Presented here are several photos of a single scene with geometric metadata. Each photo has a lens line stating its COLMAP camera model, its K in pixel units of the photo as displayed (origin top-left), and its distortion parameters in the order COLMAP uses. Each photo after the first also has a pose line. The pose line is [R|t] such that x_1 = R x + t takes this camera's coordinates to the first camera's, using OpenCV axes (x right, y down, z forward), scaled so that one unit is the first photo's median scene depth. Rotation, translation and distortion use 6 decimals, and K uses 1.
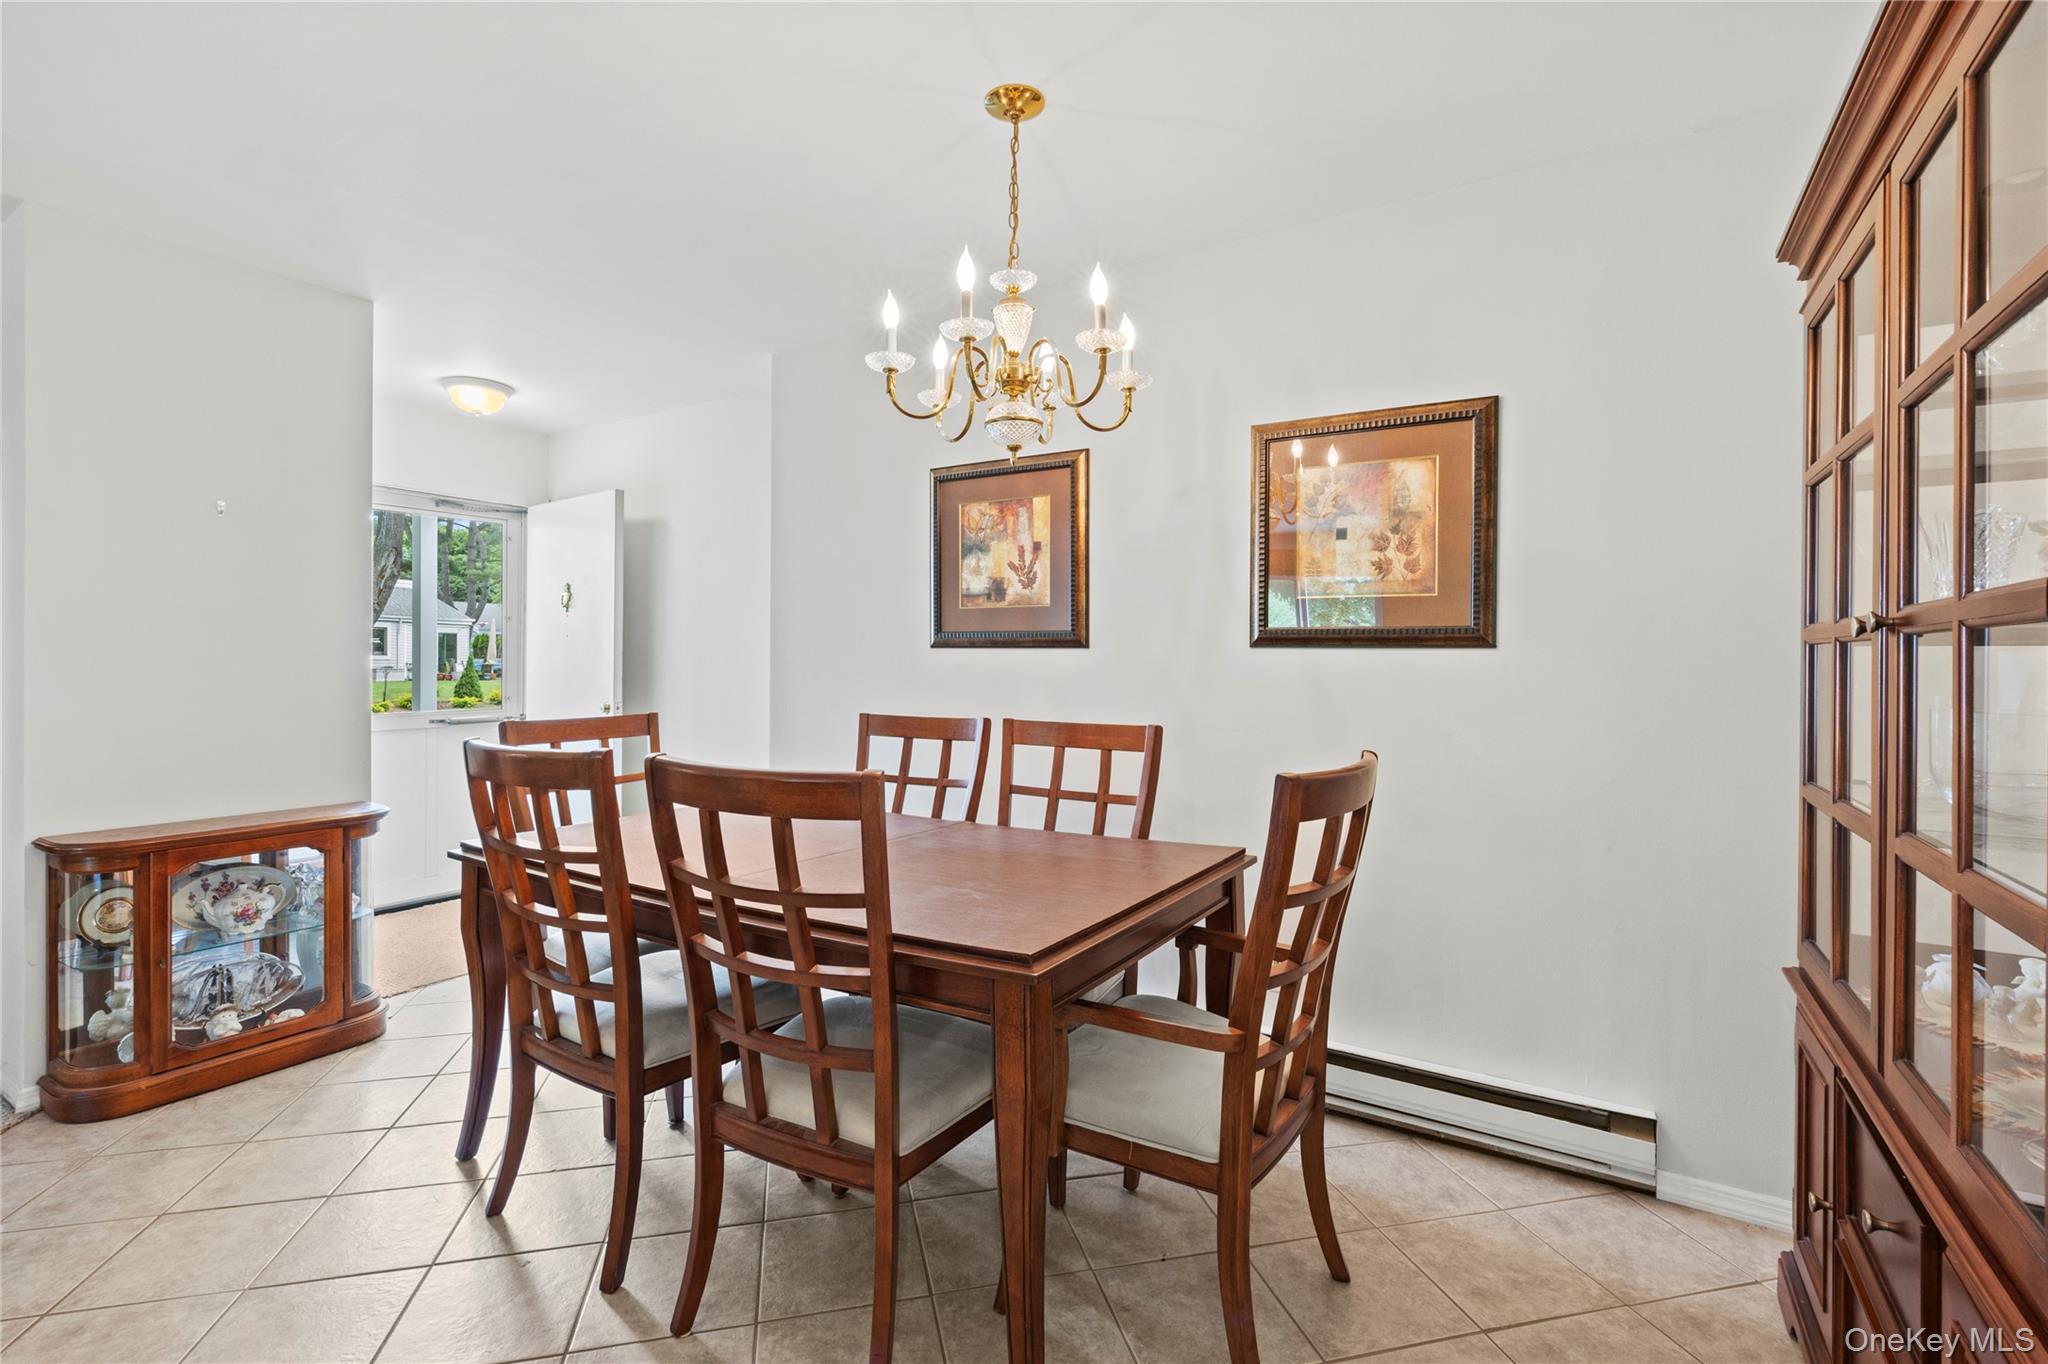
lens RADIAL K [[950.6, 0, 1021.6], [0, 950.6, 672.5], [0, 0, 1]] dist [-0.000612, -0.000389]
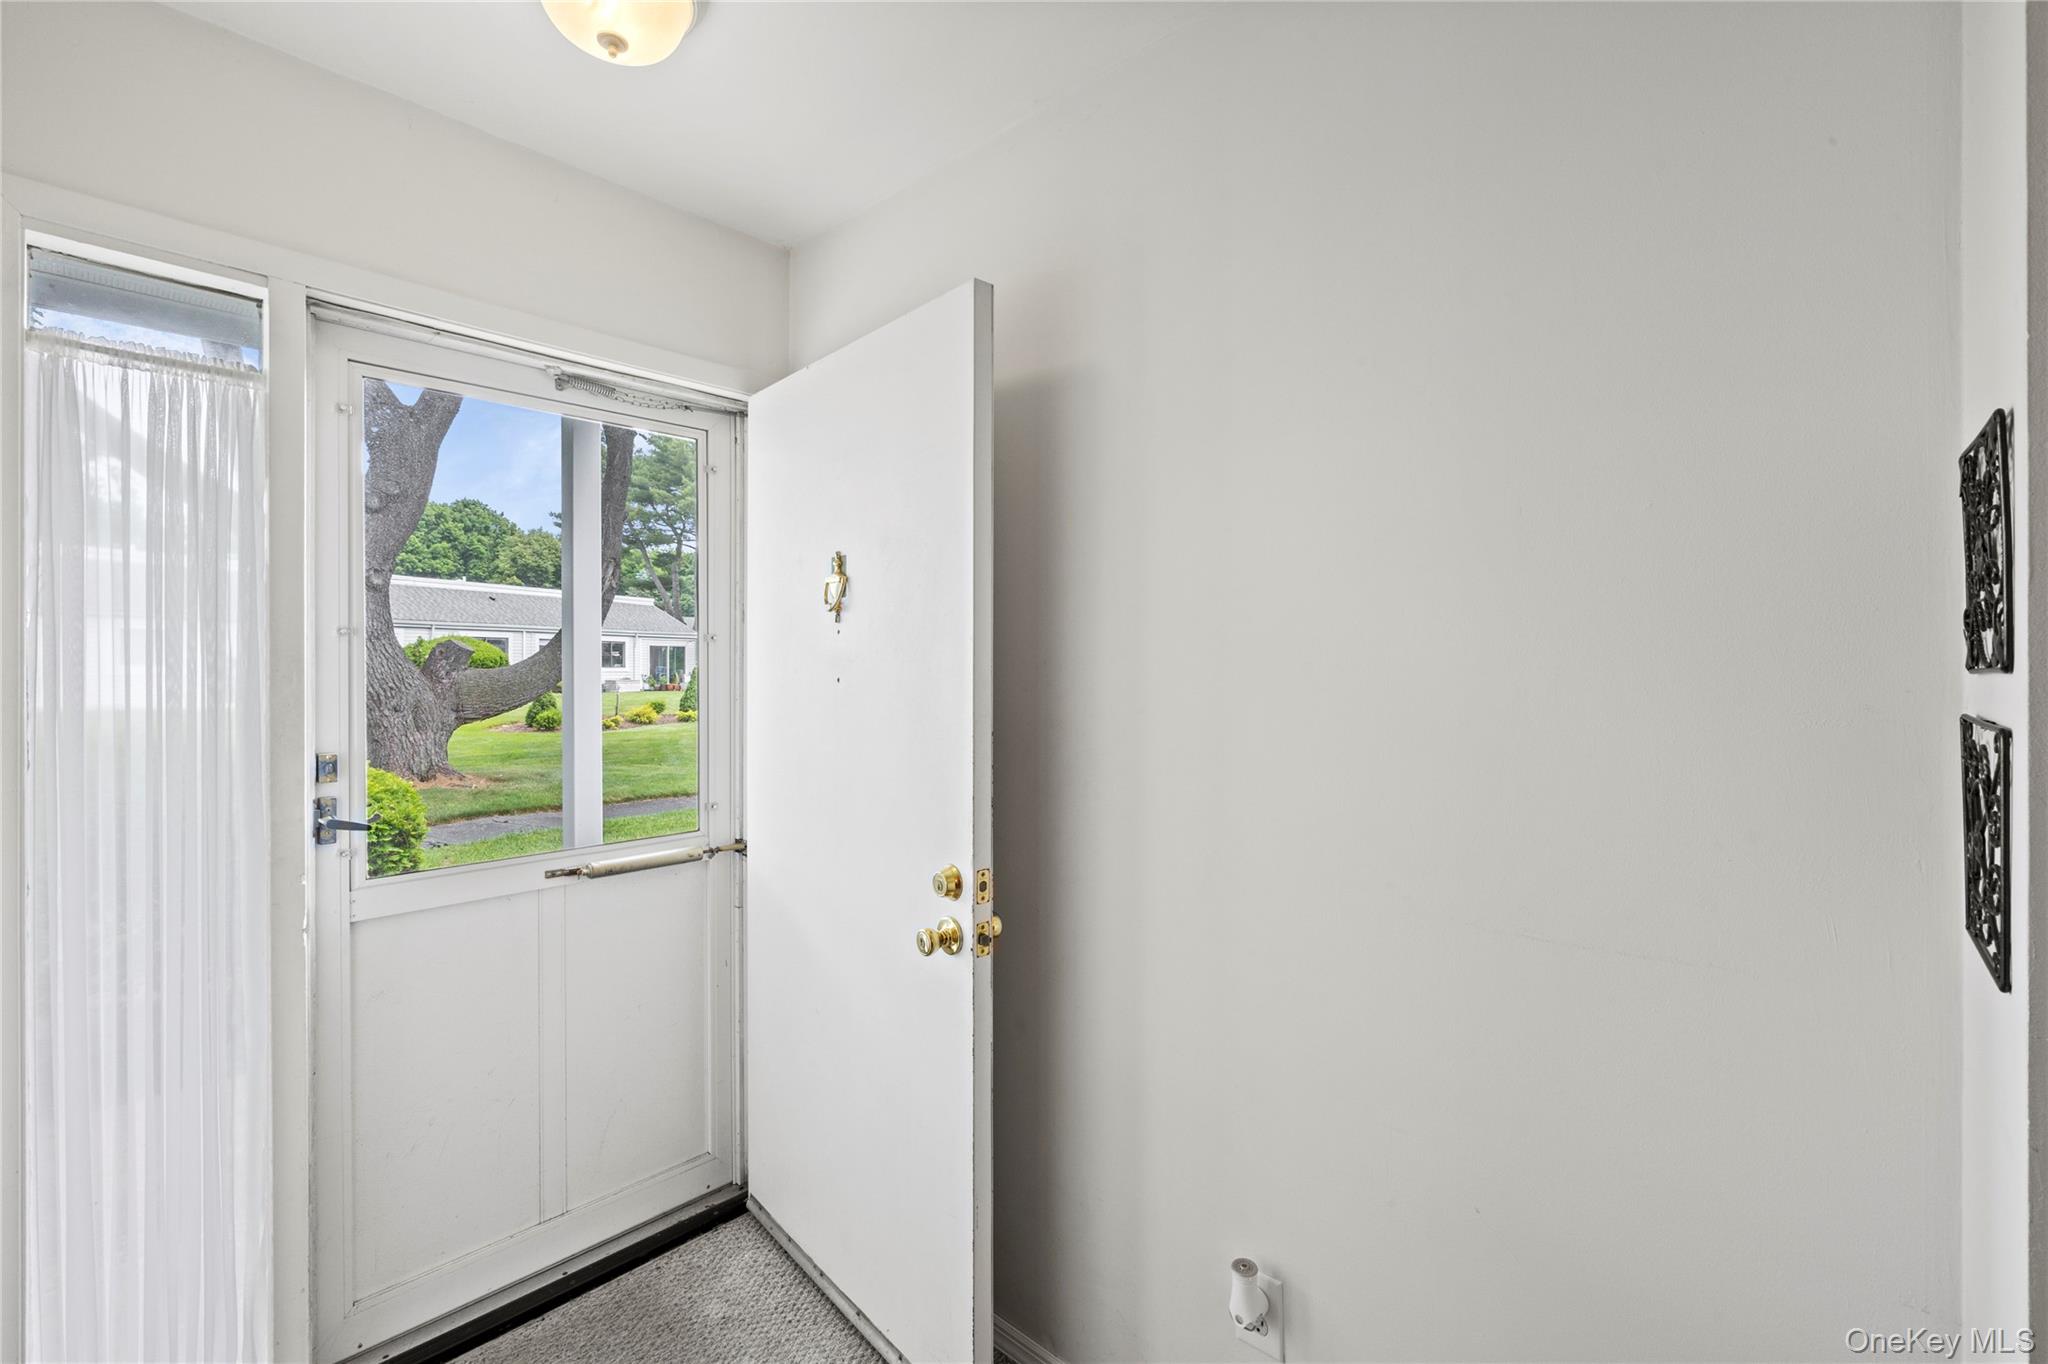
lens RADIAL K [[913.4, 0, 1021.3], [0, 913.4, 666.1], [0, 0, 1]] dist [-0.003557, 0.000066]
pose [[0.982586, -0.009290, -0.185574, -0.301917], [0.007163, 0.999901, -0.012133, -0.036447], [0.185669, 0.010592, 0.982555, 0.578041]]
